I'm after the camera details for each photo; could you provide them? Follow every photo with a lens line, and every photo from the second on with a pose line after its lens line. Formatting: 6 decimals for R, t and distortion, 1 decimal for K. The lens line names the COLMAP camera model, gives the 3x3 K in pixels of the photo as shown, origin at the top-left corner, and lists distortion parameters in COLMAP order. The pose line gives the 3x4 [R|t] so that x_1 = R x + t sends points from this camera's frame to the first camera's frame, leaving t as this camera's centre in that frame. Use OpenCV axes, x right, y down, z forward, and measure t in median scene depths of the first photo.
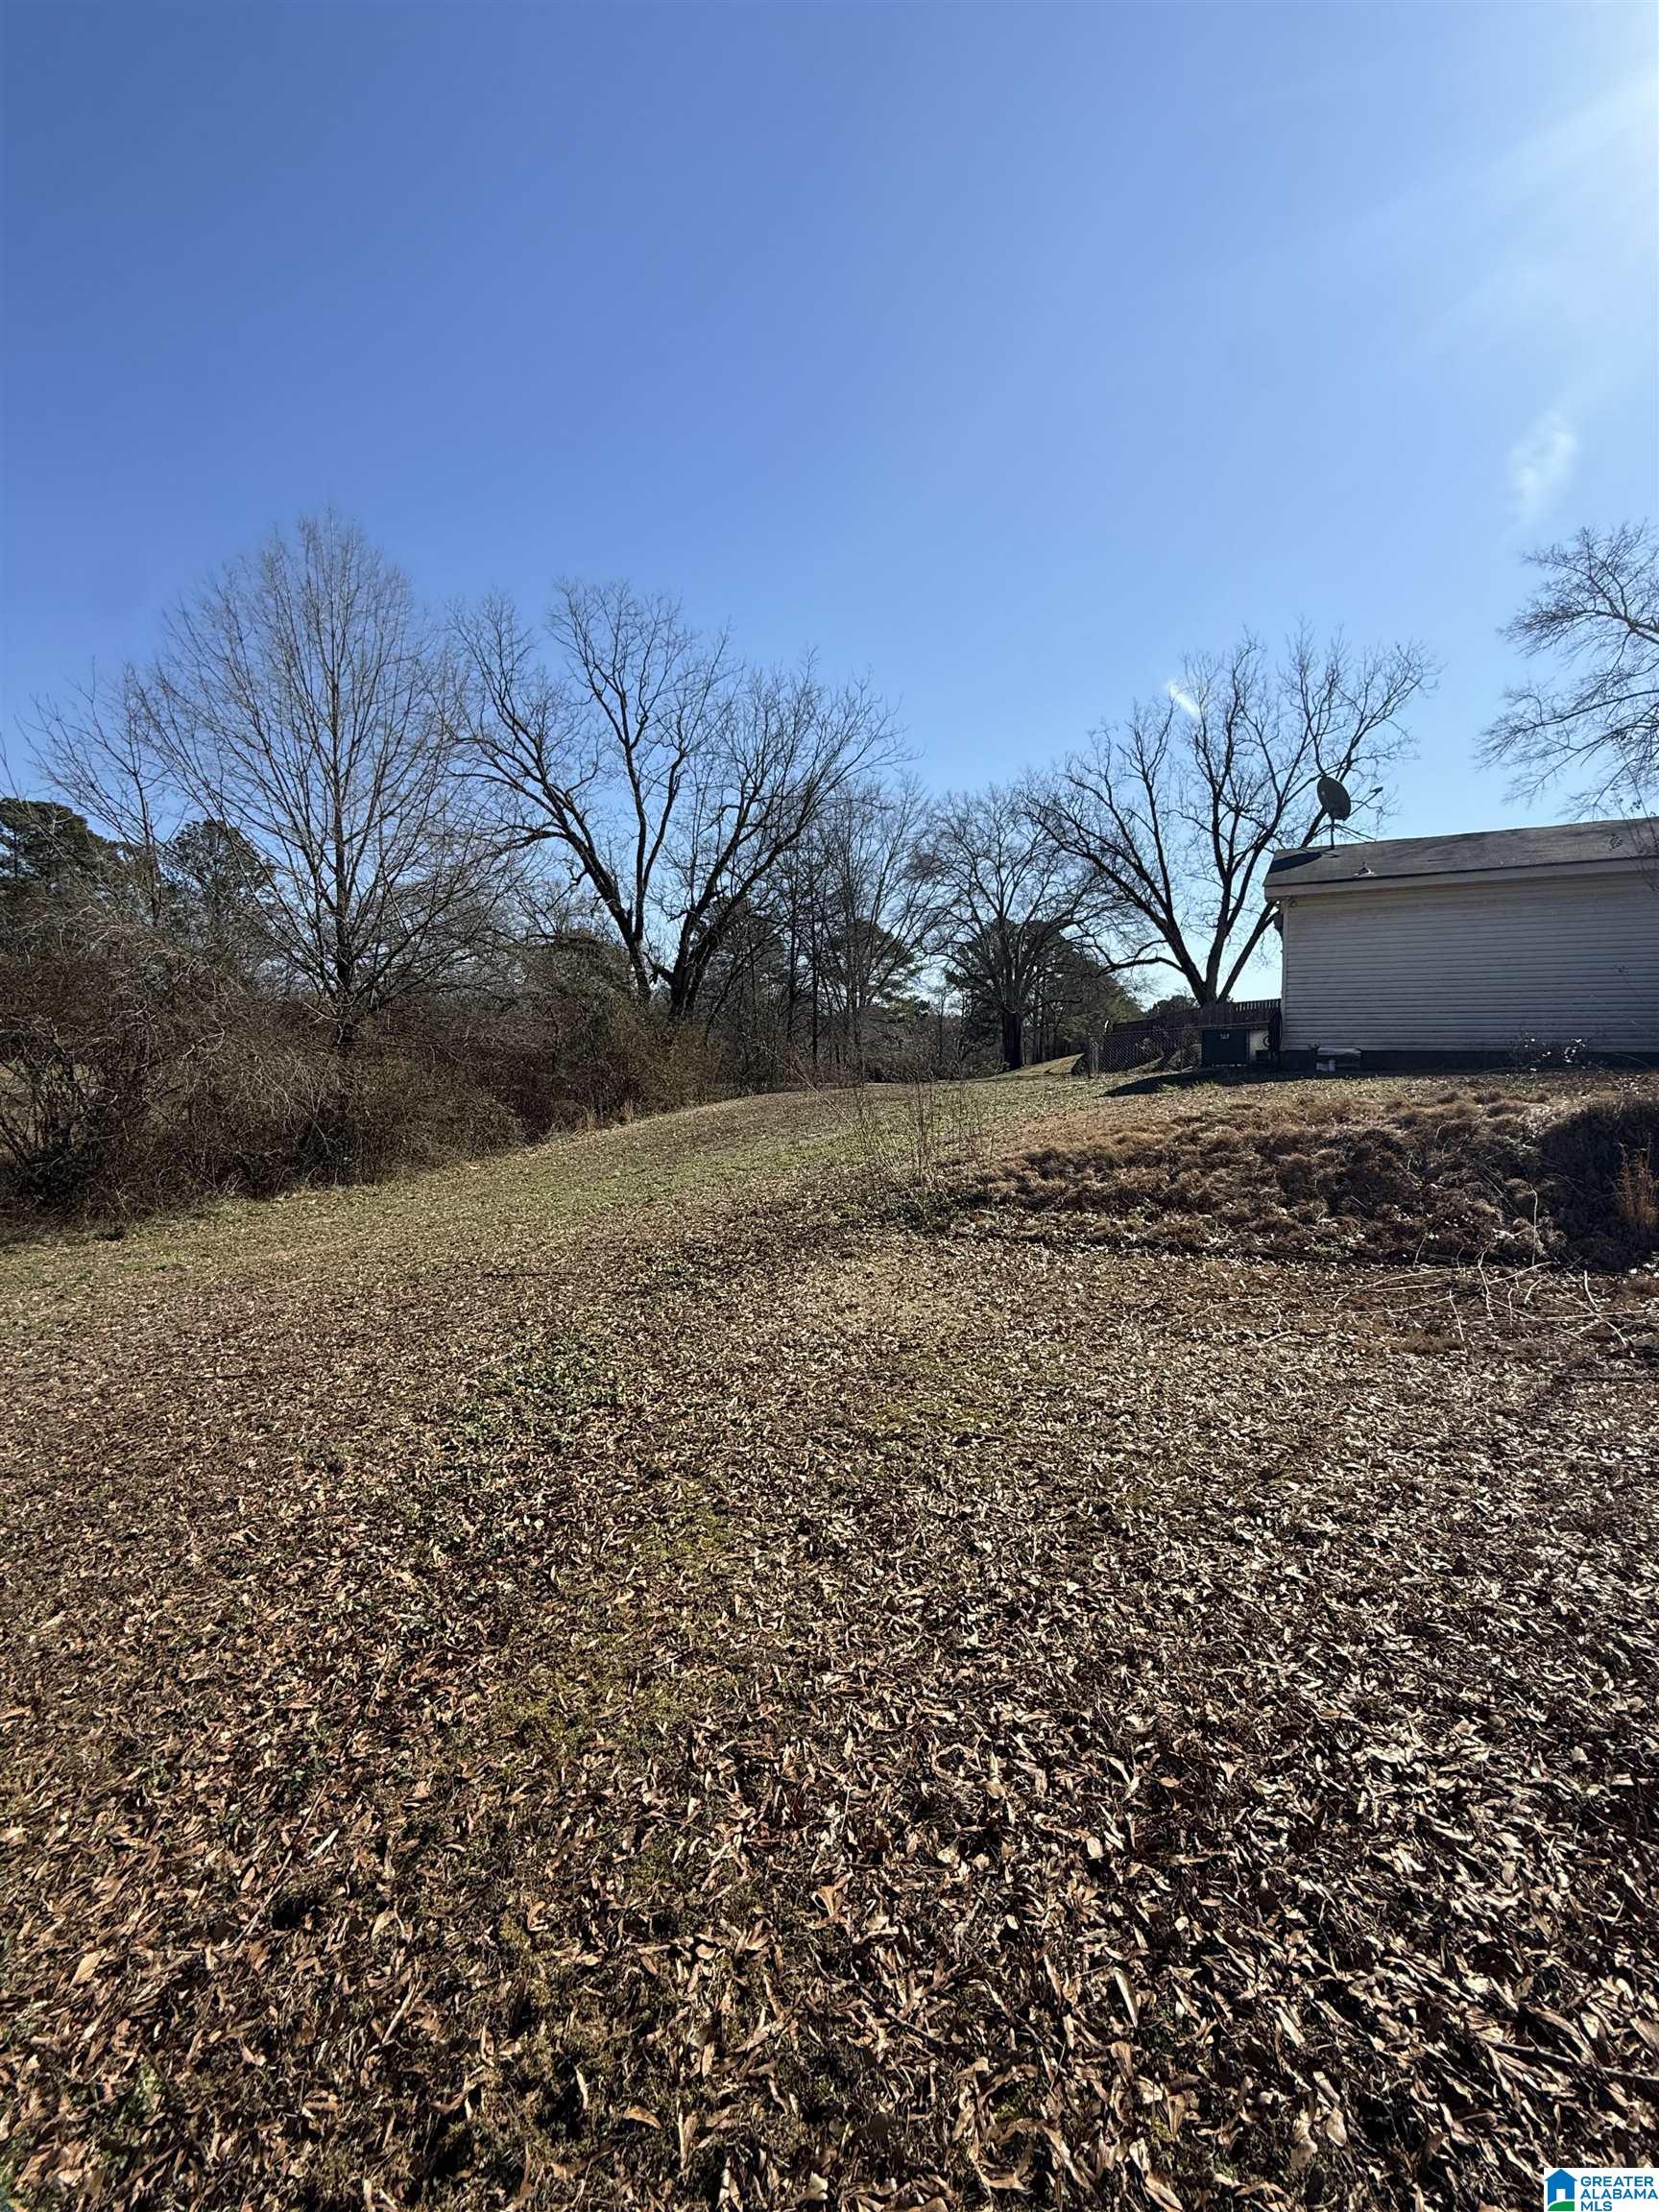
lens RADIAL K [[888.7, 0, 832.1], [0, 888.7, 1102.3], [0, 0, 1]] dist [0.002059, 0.000286]
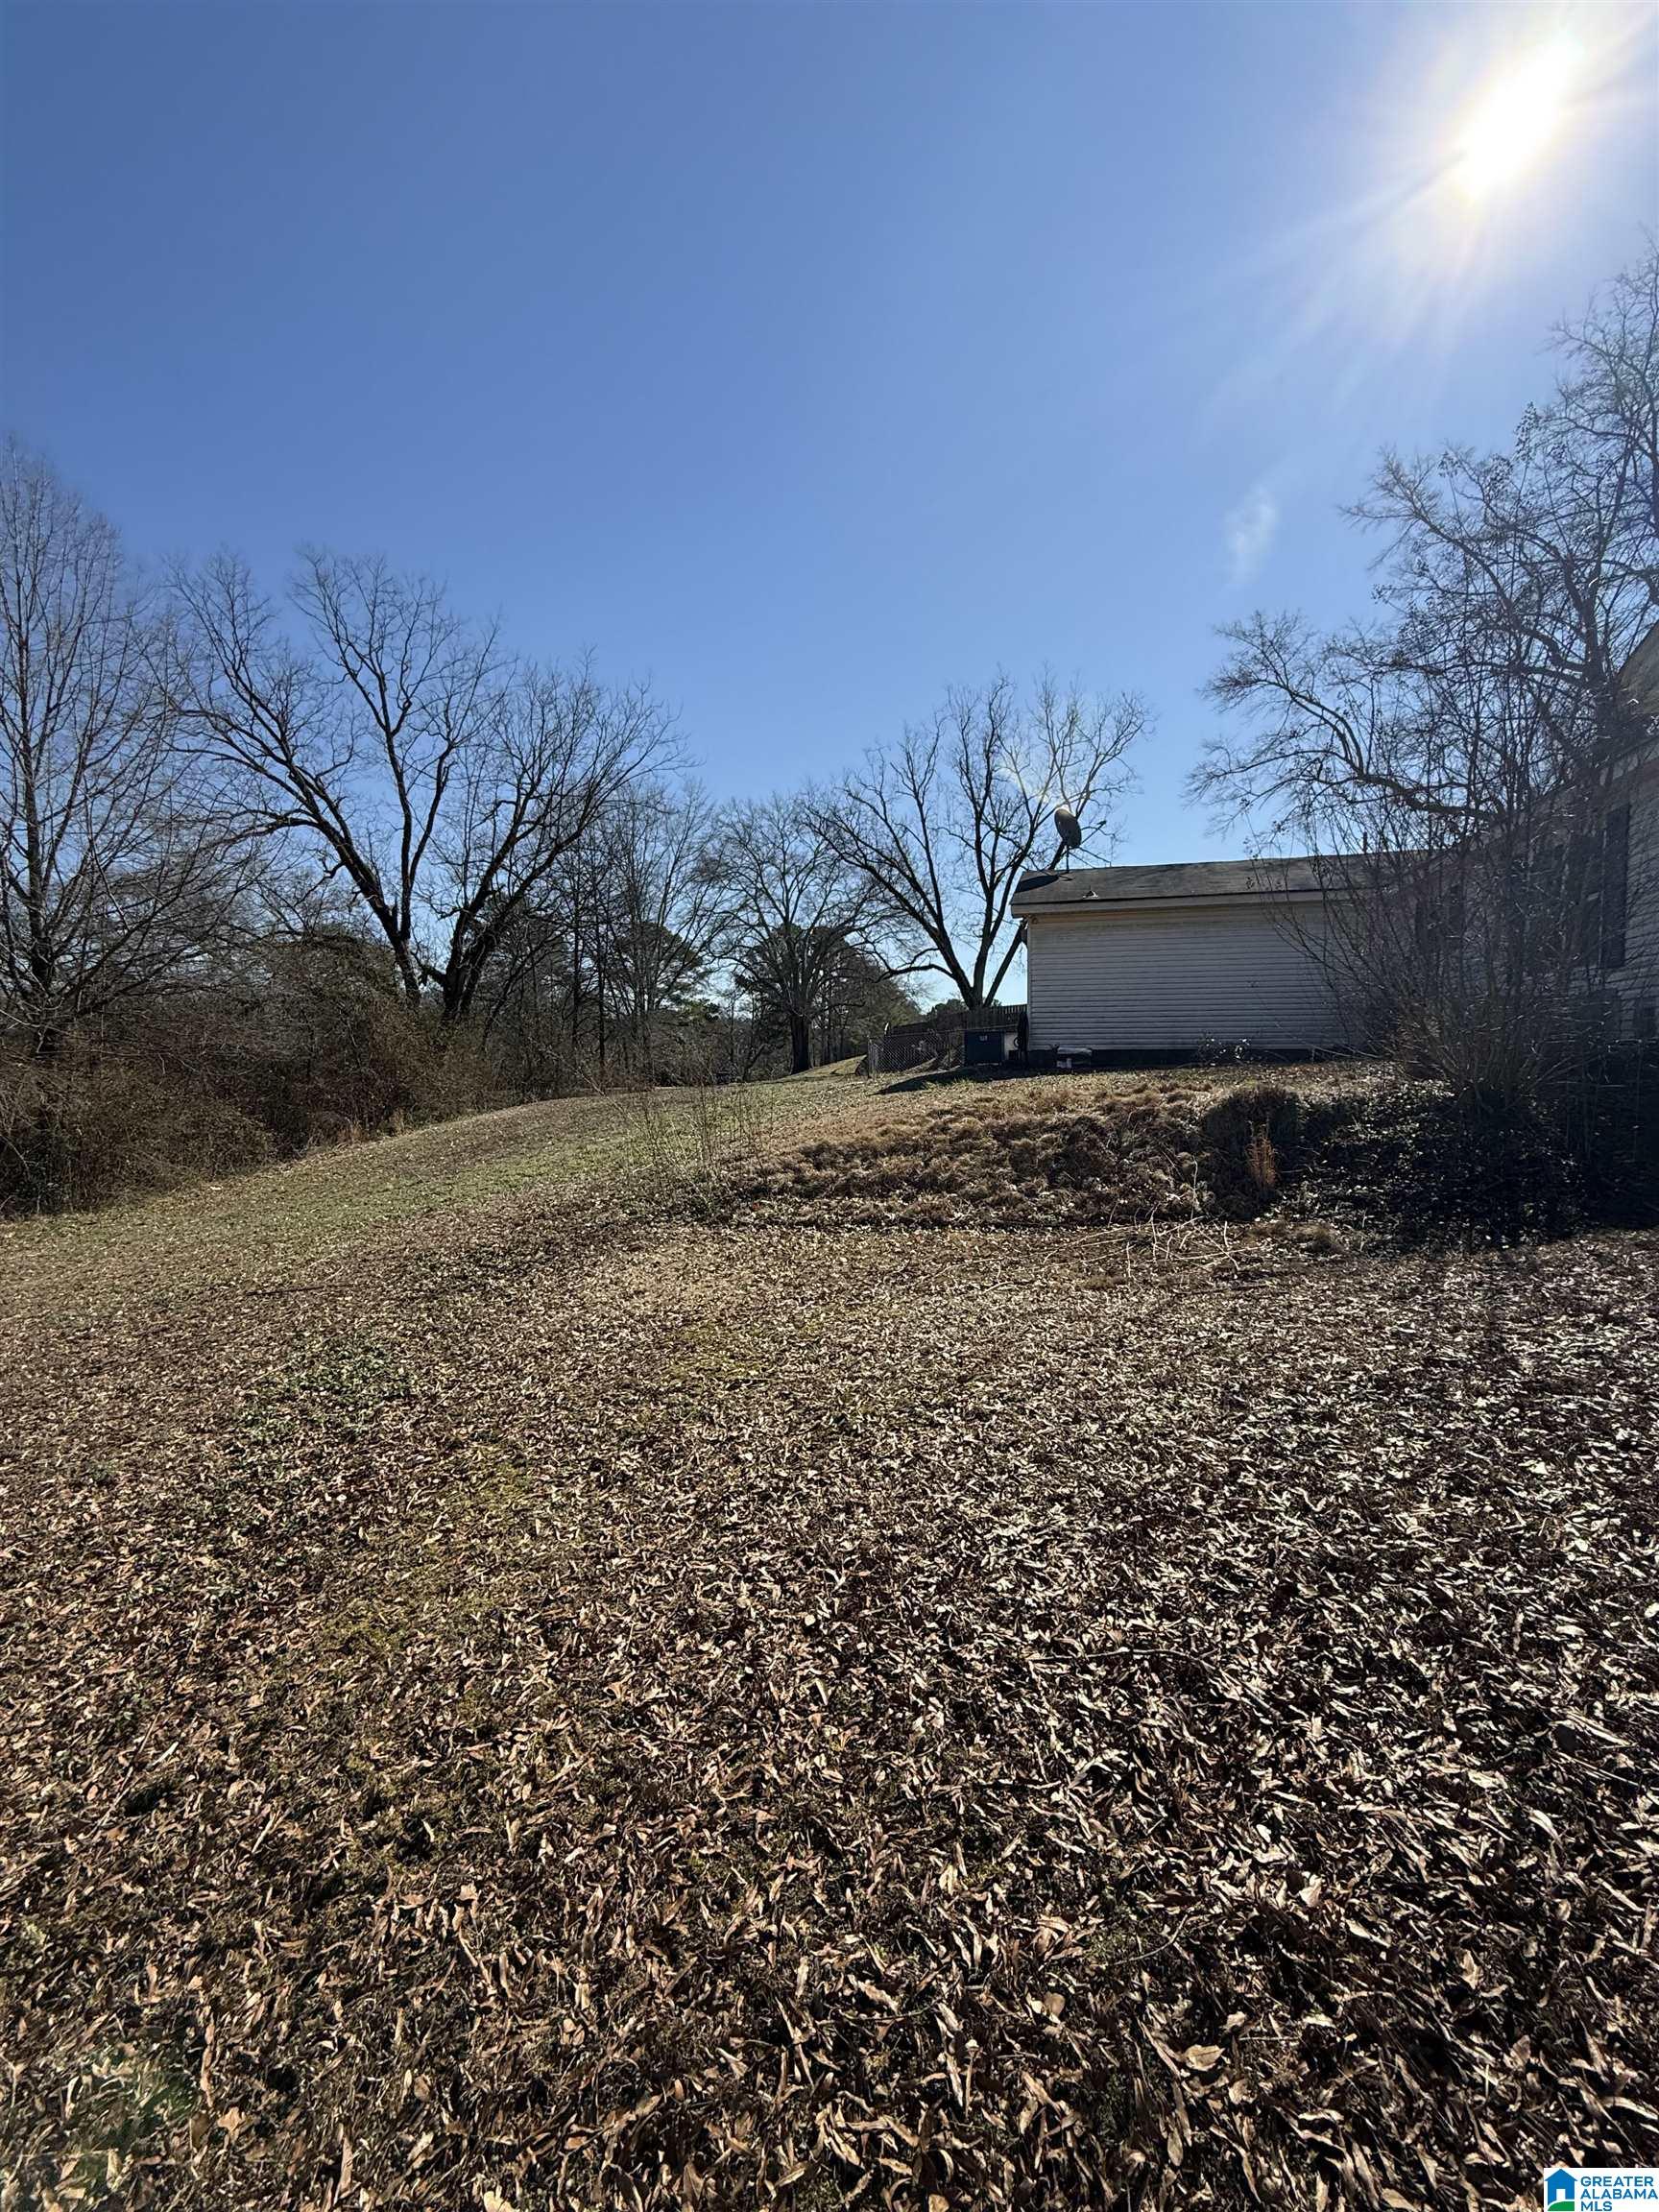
lens RADIAL K [[888.7, 0, 831.2], [0, 888.7, 1095.4], [0, 0, 1]] dist [0.002059, 0.000286]
pose [[0.973069, -0.021447, 0.229513, 0.005880], [0.023933, 0.999681, -0.008049, 0.004829], [-0.229267, 0.013325, 0.973272, -0.104302]]
